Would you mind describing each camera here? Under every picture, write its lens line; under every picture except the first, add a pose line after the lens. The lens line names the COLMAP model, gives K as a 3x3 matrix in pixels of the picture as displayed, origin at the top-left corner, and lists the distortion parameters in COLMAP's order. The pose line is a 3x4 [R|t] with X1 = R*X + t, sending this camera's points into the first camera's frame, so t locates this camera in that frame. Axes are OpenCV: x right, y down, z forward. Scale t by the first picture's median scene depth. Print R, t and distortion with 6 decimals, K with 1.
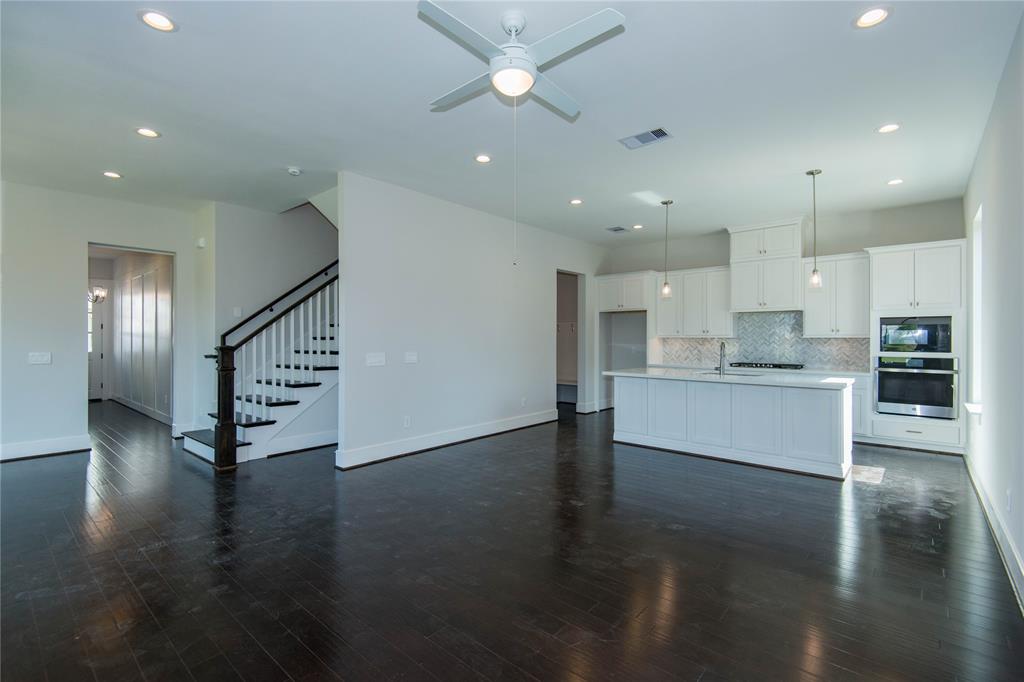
lens RADIAL K [[464.4, 0, 504.6], [0, 464.4, 338.0], [0, 0, 1]] dist [0.014996, -0.000513]
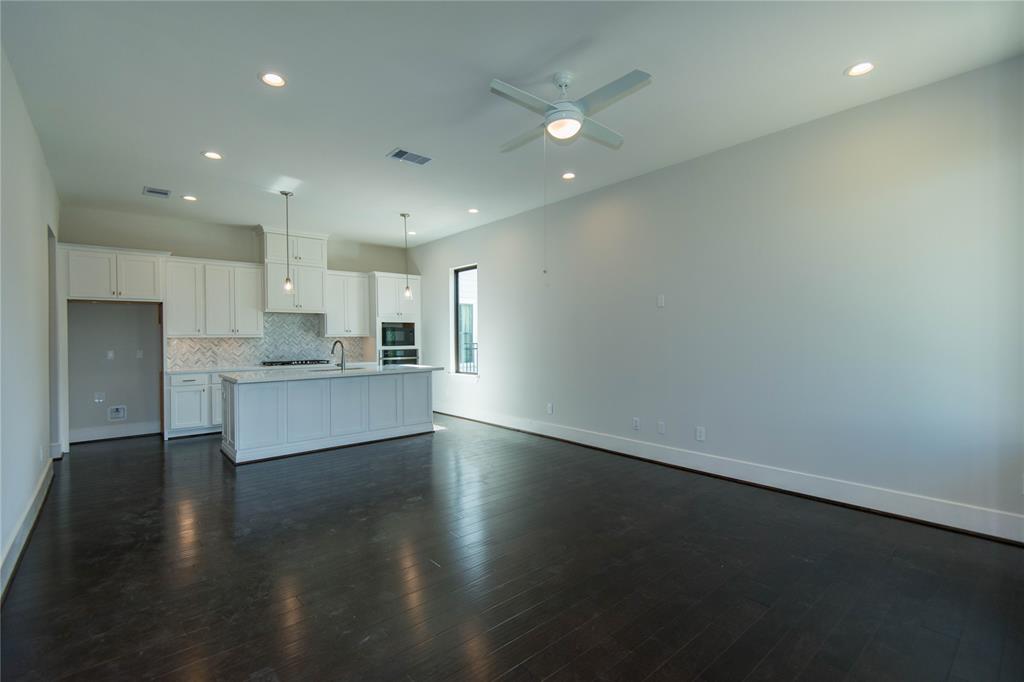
lens RADIAL K [[464.4, 0, 510.2], [0, 464.4, 338.3], [0, 0, 1]] dist [0.014996, -0.000513]
pose [[0.134673, -0.003867, 0.990883, -0.441291], [0.007340, 0.999969, 0.002905, 0.002718], [-0.990863, 0.006882, 0.134697, 0.351946]]
